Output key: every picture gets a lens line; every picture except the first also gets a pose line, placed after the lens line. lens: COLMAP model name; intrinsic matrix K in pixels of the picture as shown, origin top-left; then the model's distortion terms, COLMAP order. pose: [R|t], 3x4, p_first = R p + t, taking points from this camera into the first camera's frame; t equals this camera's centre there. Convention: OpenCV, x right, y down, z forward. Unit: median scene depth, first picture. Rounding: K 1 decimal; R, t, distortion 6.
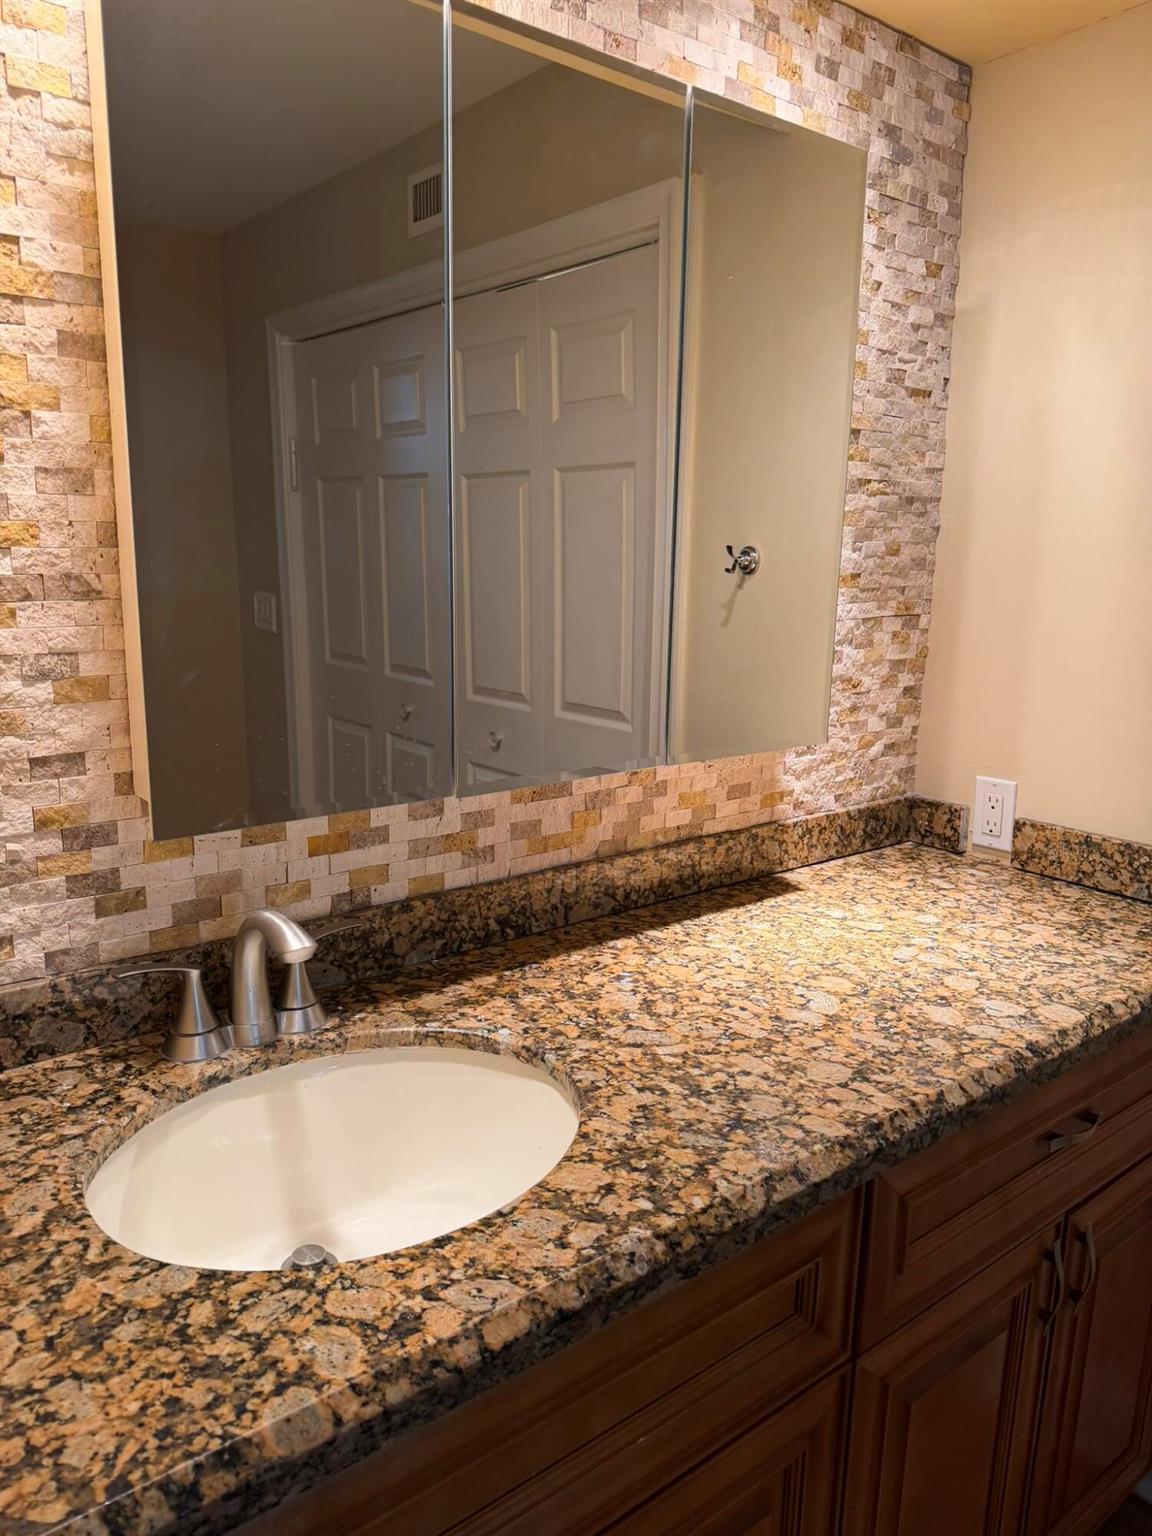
lens RADIAL K [[1085.4, 0, 523.7], [0, 1085.4, 771.4], [0, 0, 1]] dist [0.099046, -0.174644]
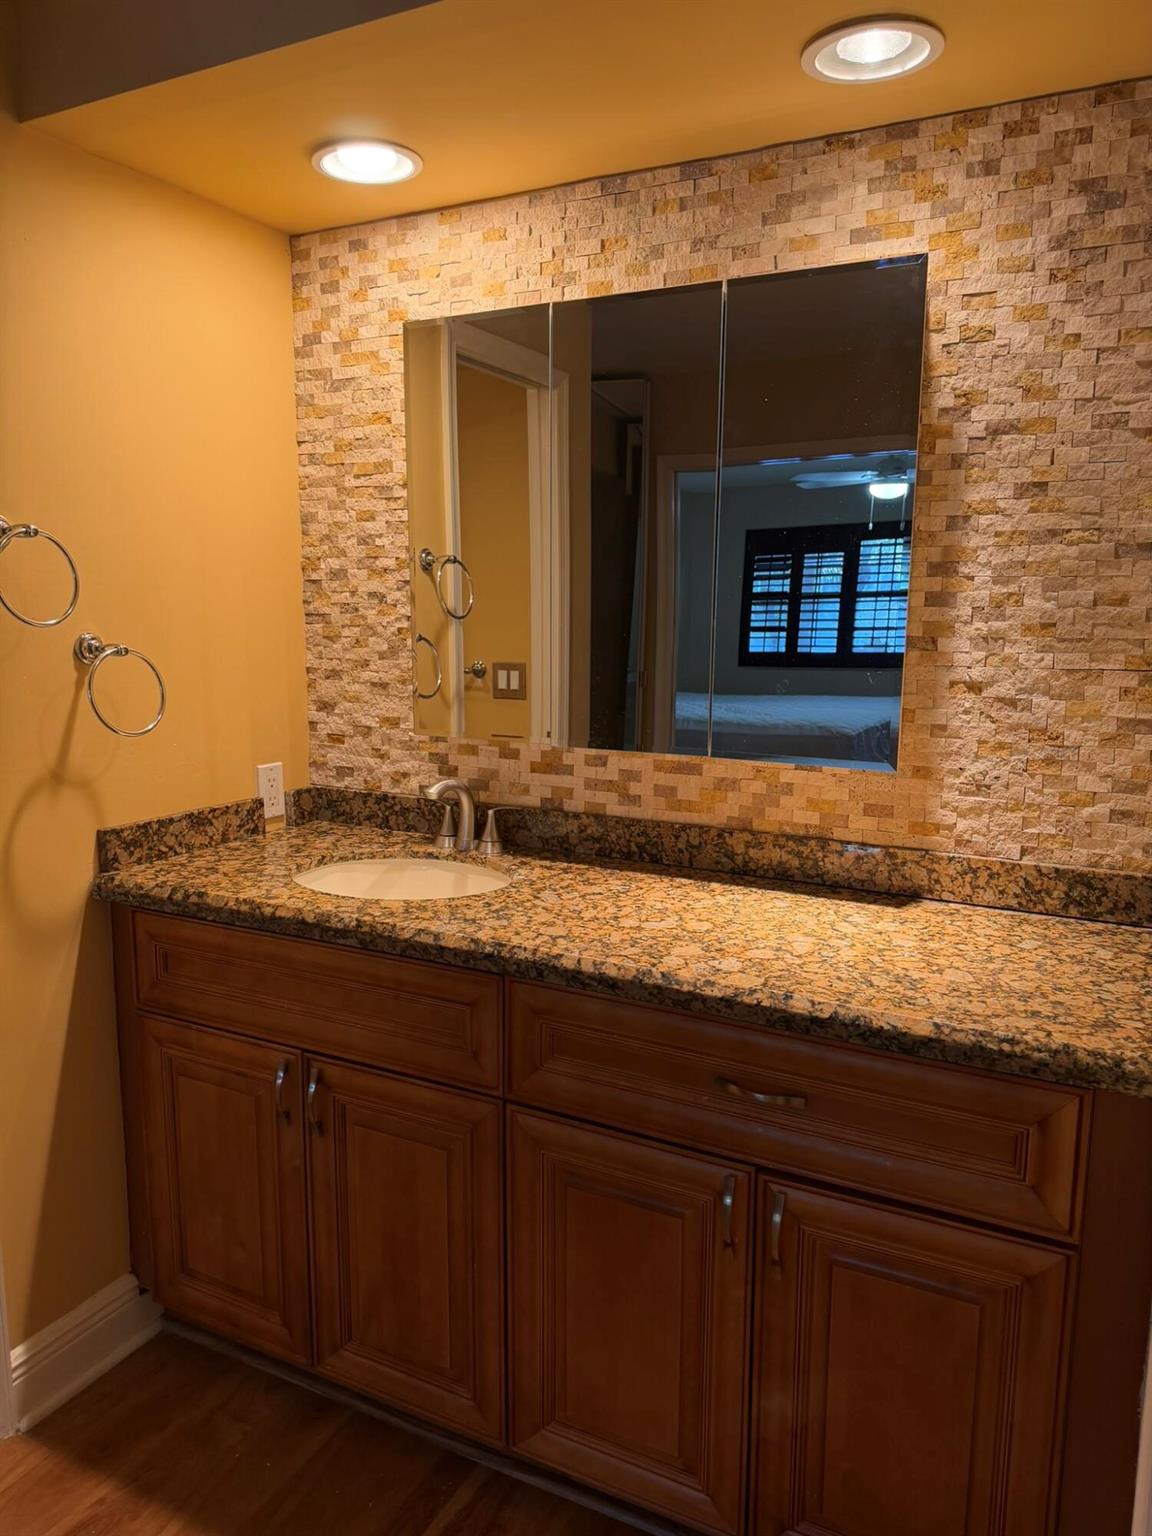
lens RADIAL K [[1076.6, 0, 576.0], [0, 1076.6, 768.0], [0, 0, 1]] dist [0.142534, -0.226950]
pose [[0.409027, 0.120910, -0.904476, 1.307886], [-0.186254, 0.981379, 0.046961, -0.024221], [0.893312, 0.149254, 0.423931, 0.273286]]
